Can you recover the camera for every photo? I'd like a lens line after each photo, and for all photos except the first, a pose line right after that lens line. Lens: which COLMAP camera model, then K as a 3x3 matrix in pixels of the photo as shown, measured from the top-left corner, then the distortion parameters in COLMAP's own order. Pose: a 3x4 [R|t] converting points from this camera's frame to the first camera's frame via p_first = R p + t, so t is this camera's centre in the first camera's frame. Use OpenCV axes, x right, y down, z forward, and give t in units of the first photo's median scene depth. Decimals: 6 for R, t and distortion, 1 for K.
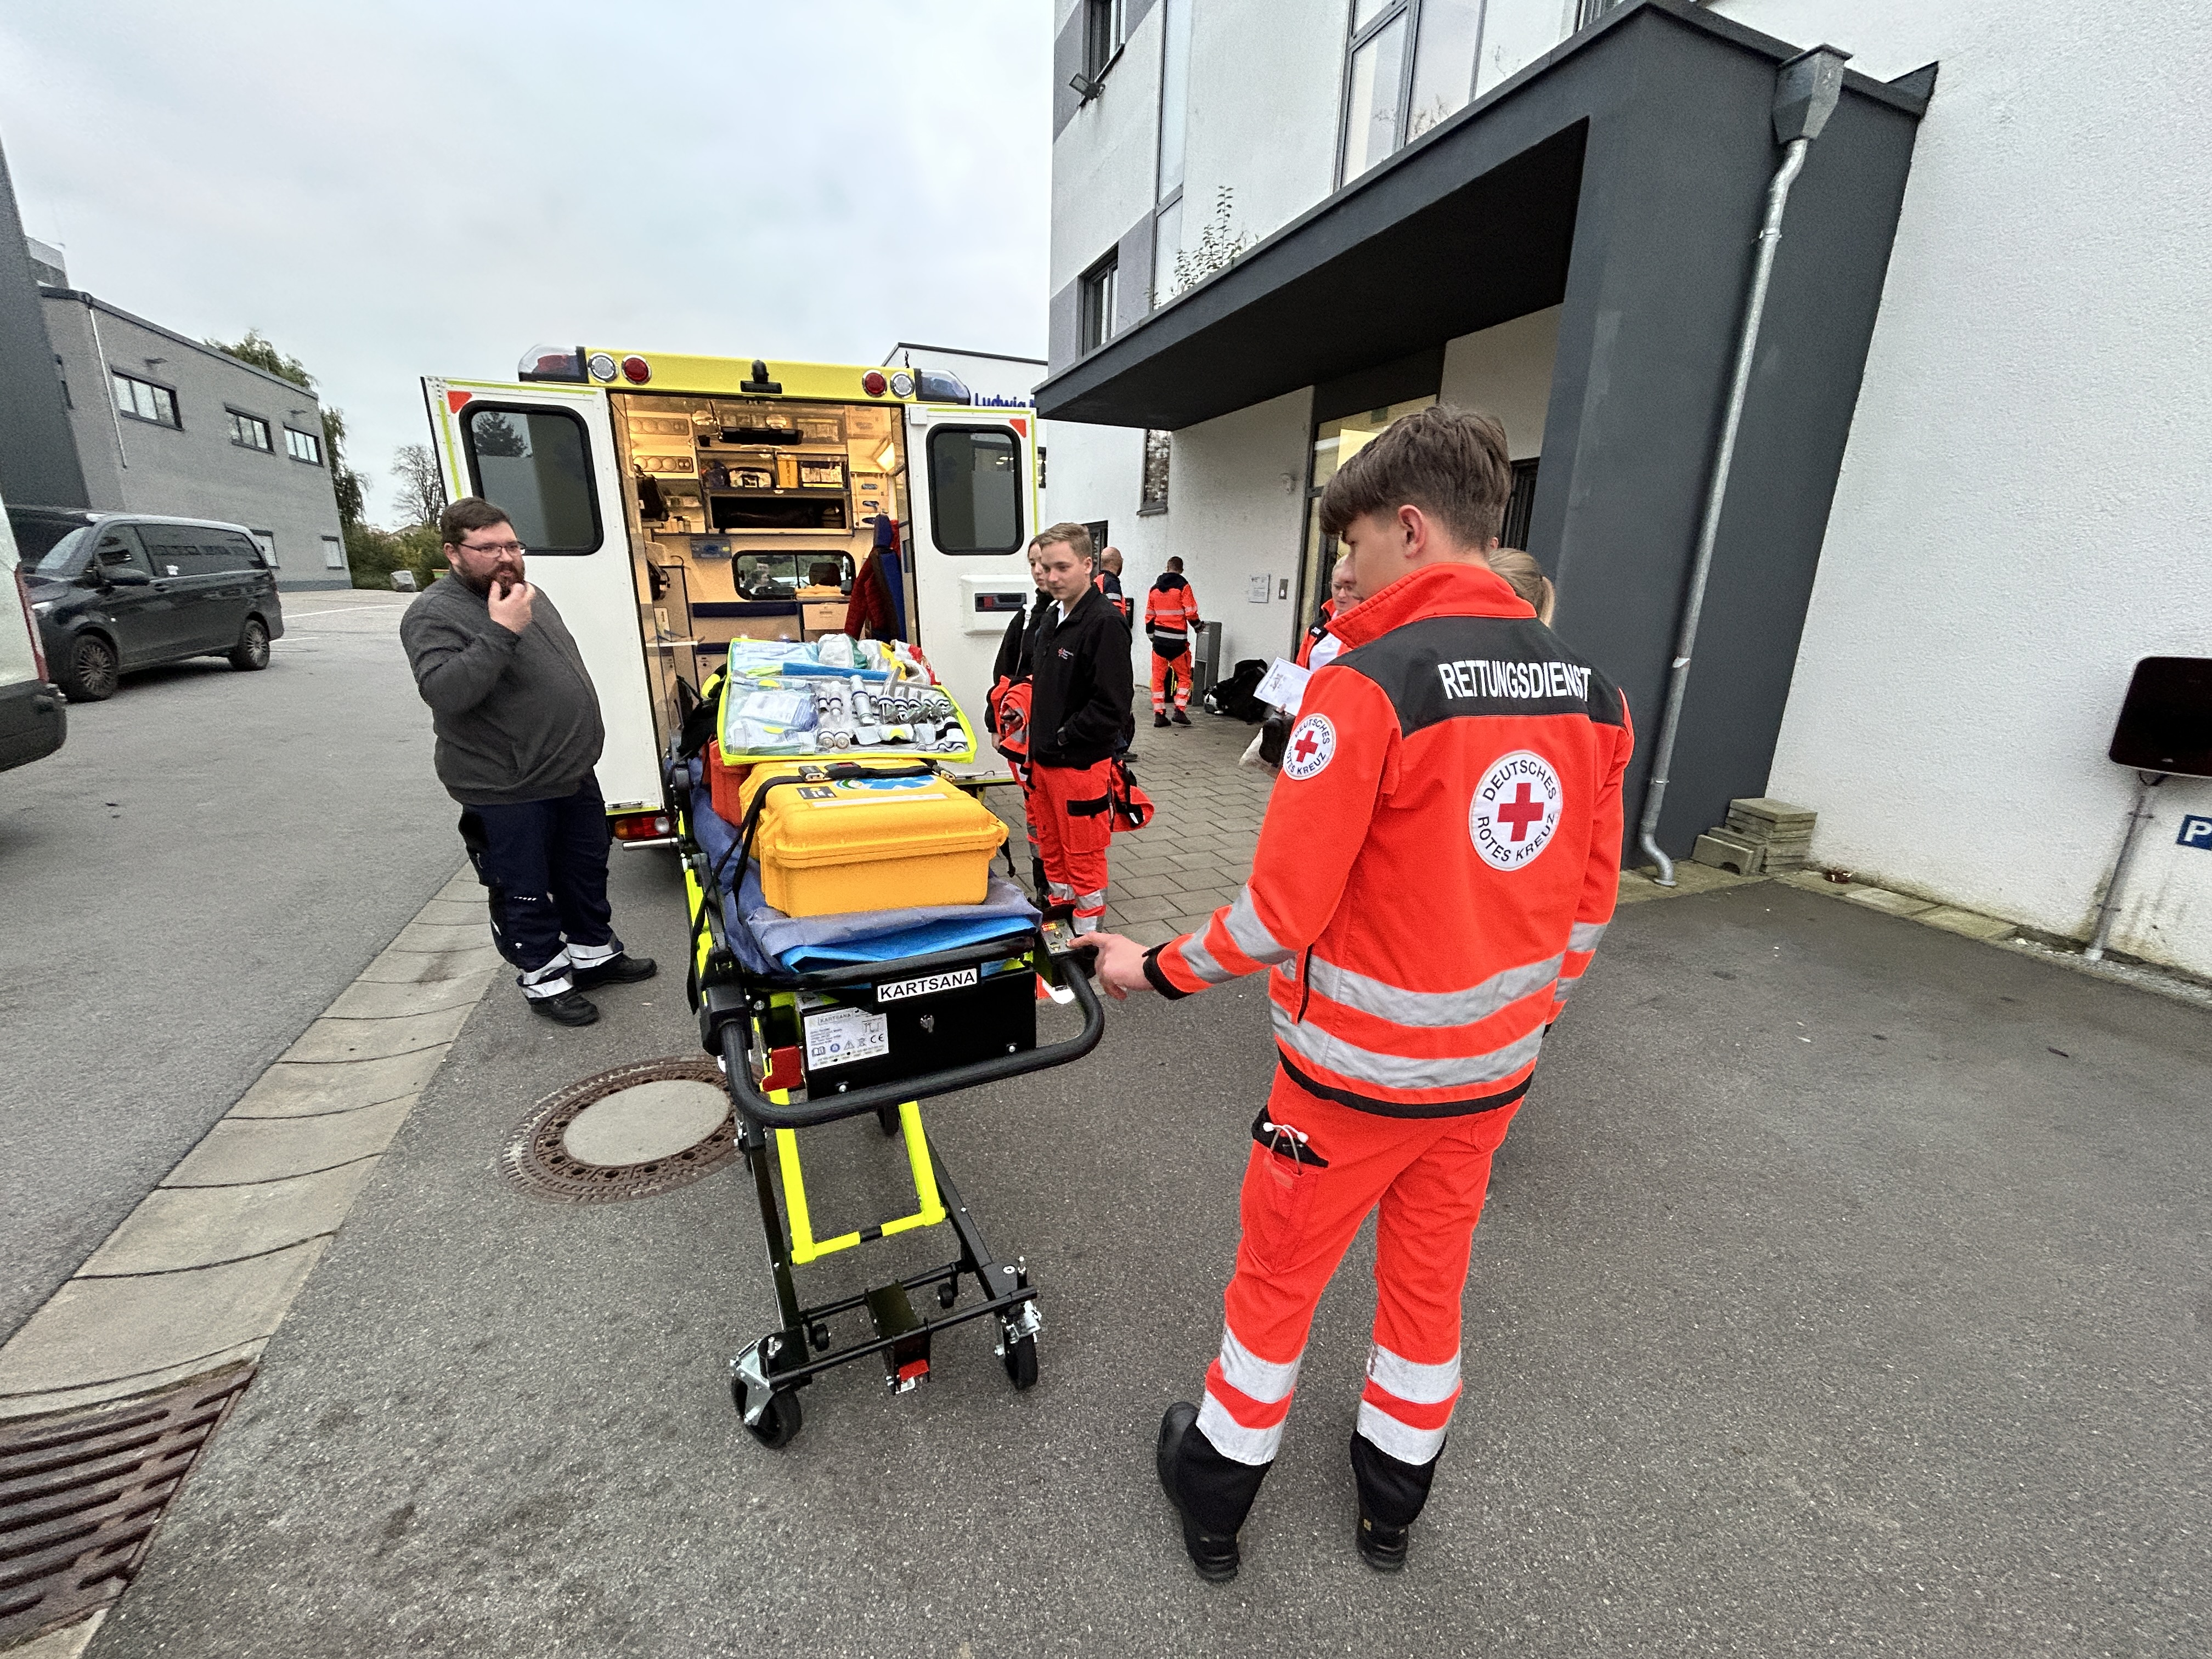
lens RADIAL K [[889.5, 0, 1098.1], [0, 889.5, 835.7], [0, 0, 1]] dist [0.000437, 0.000339]
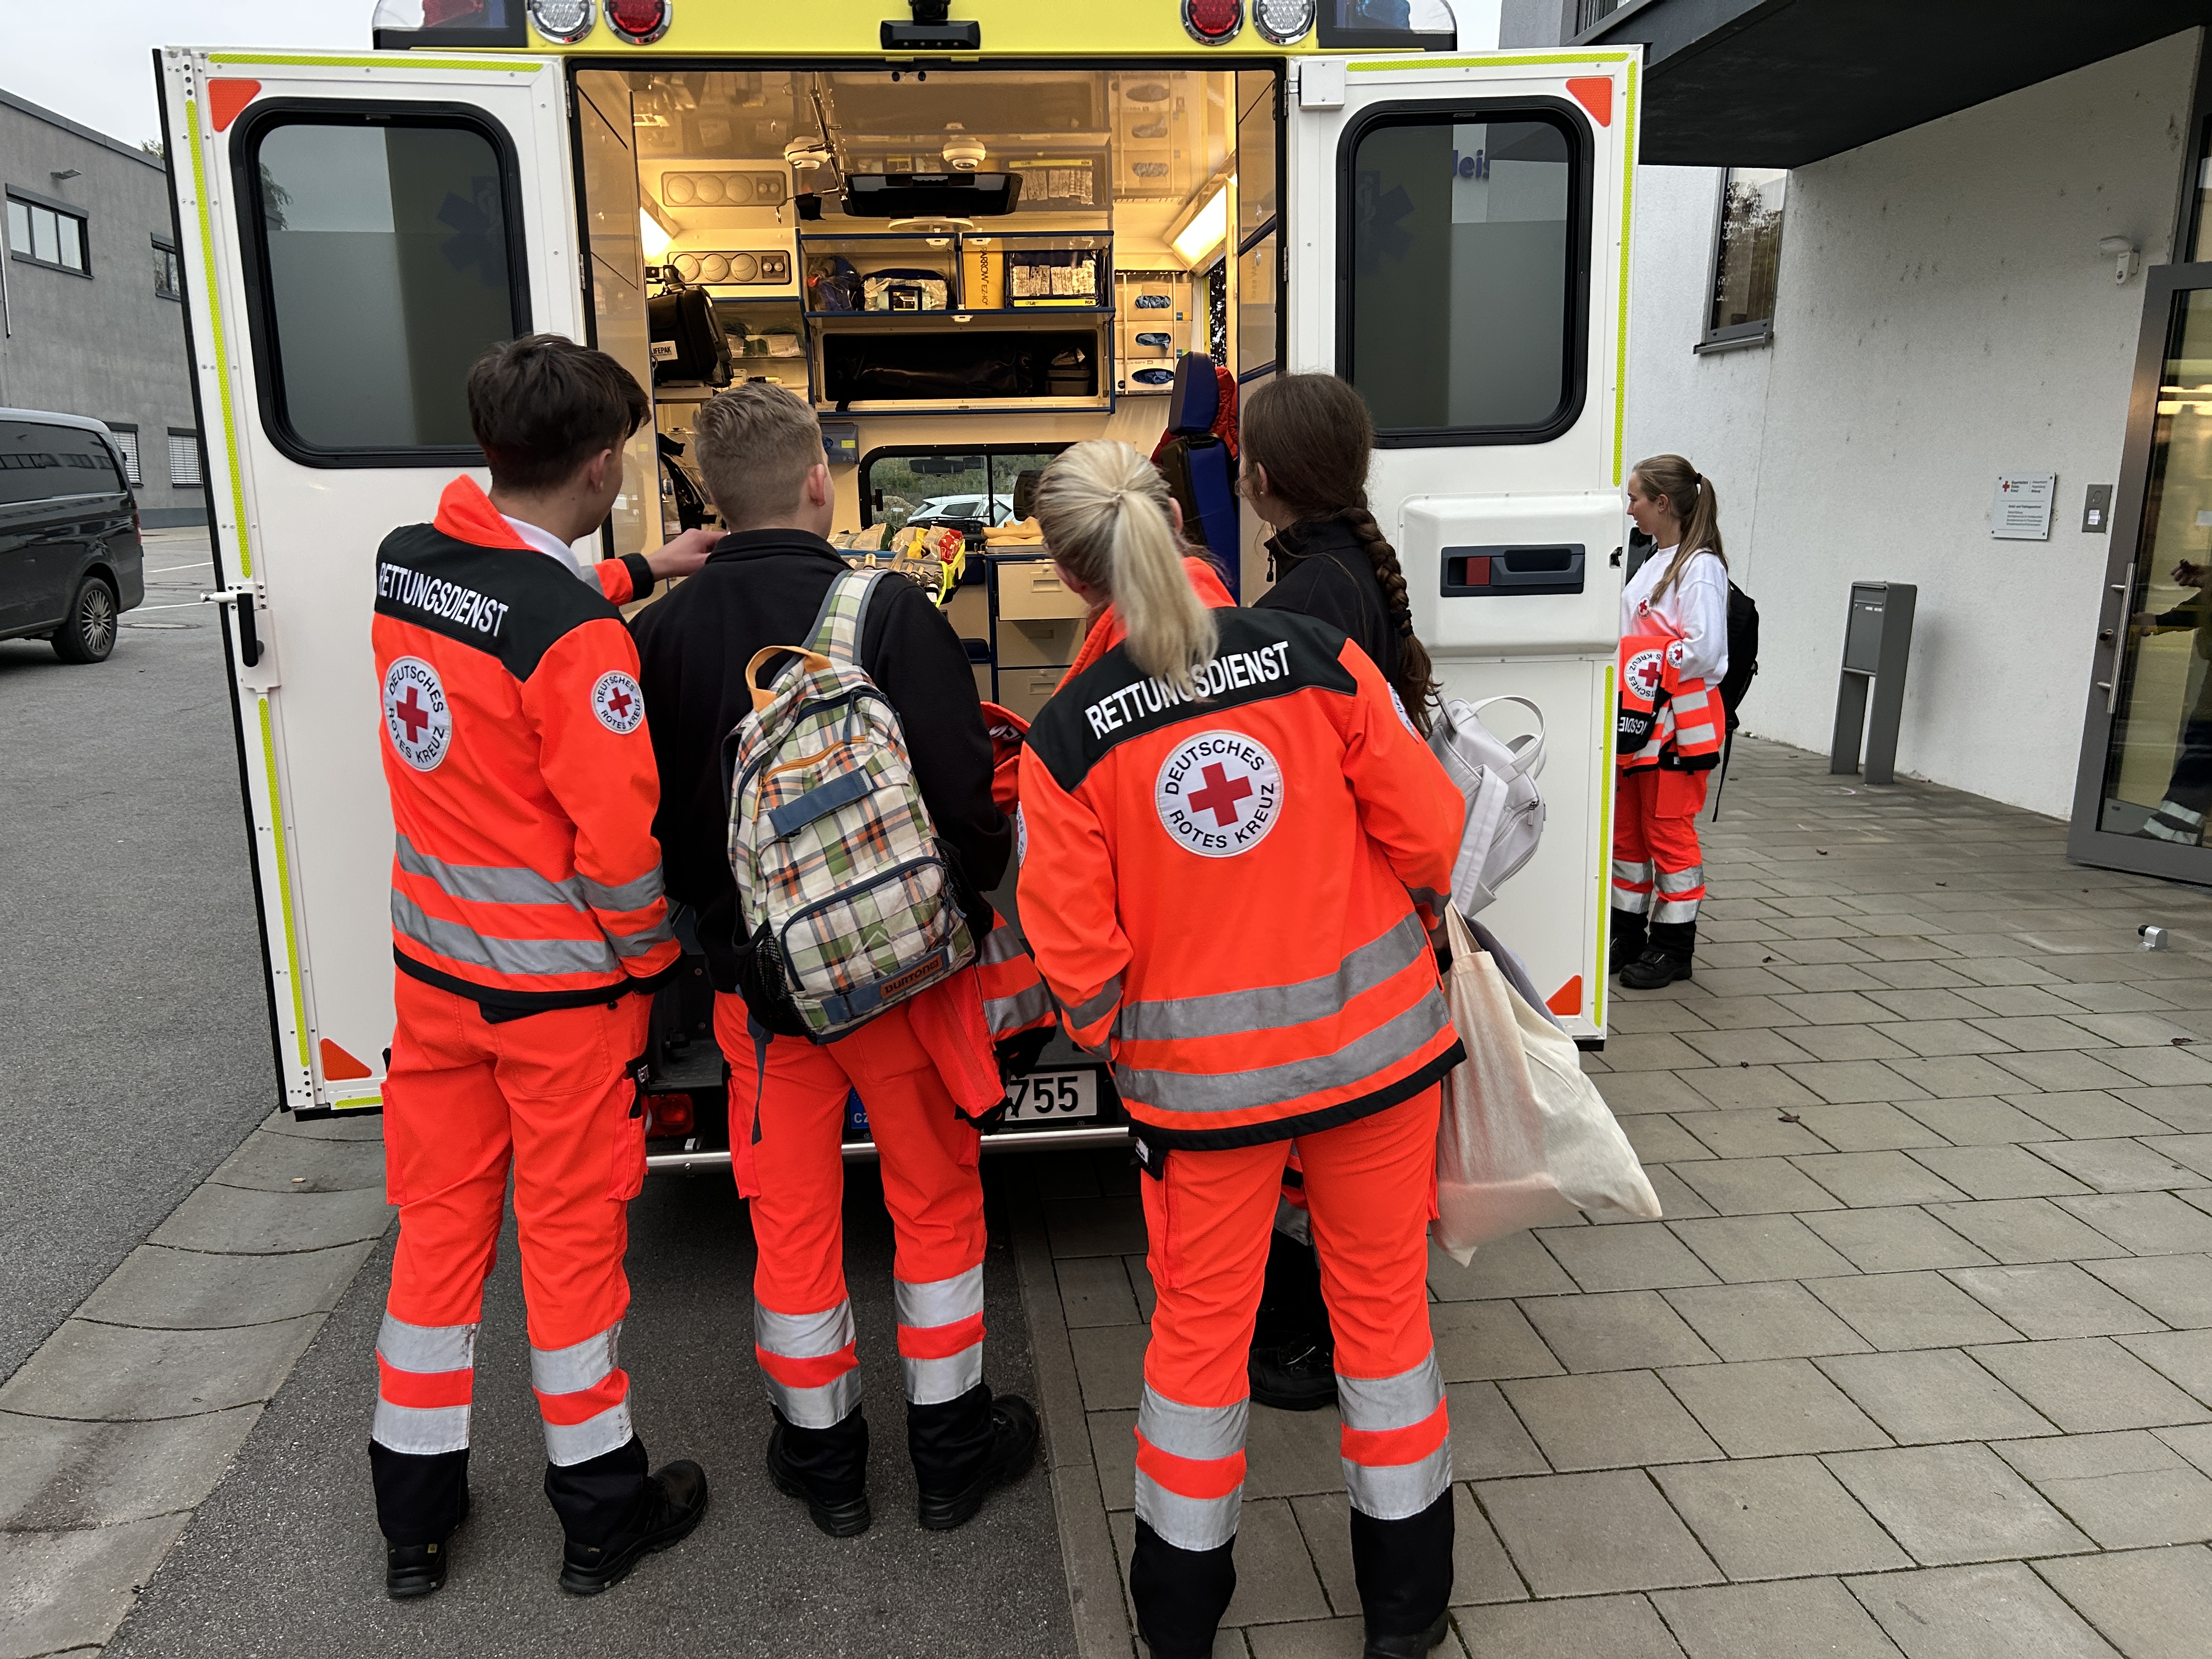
lens RADIAL K [[1671.9, 0, 1105.7], [0, 1671.9, 834.1], [0, 0, 1]] dist [0.023346, -0.010178]
pose [[0.969863, 0.036205, -0.240947, -0.067864], [-0.054741, 0.995996, -0.070684, -0.063599], [0.237423, 0.081744, 0.967961, 0.199268]]
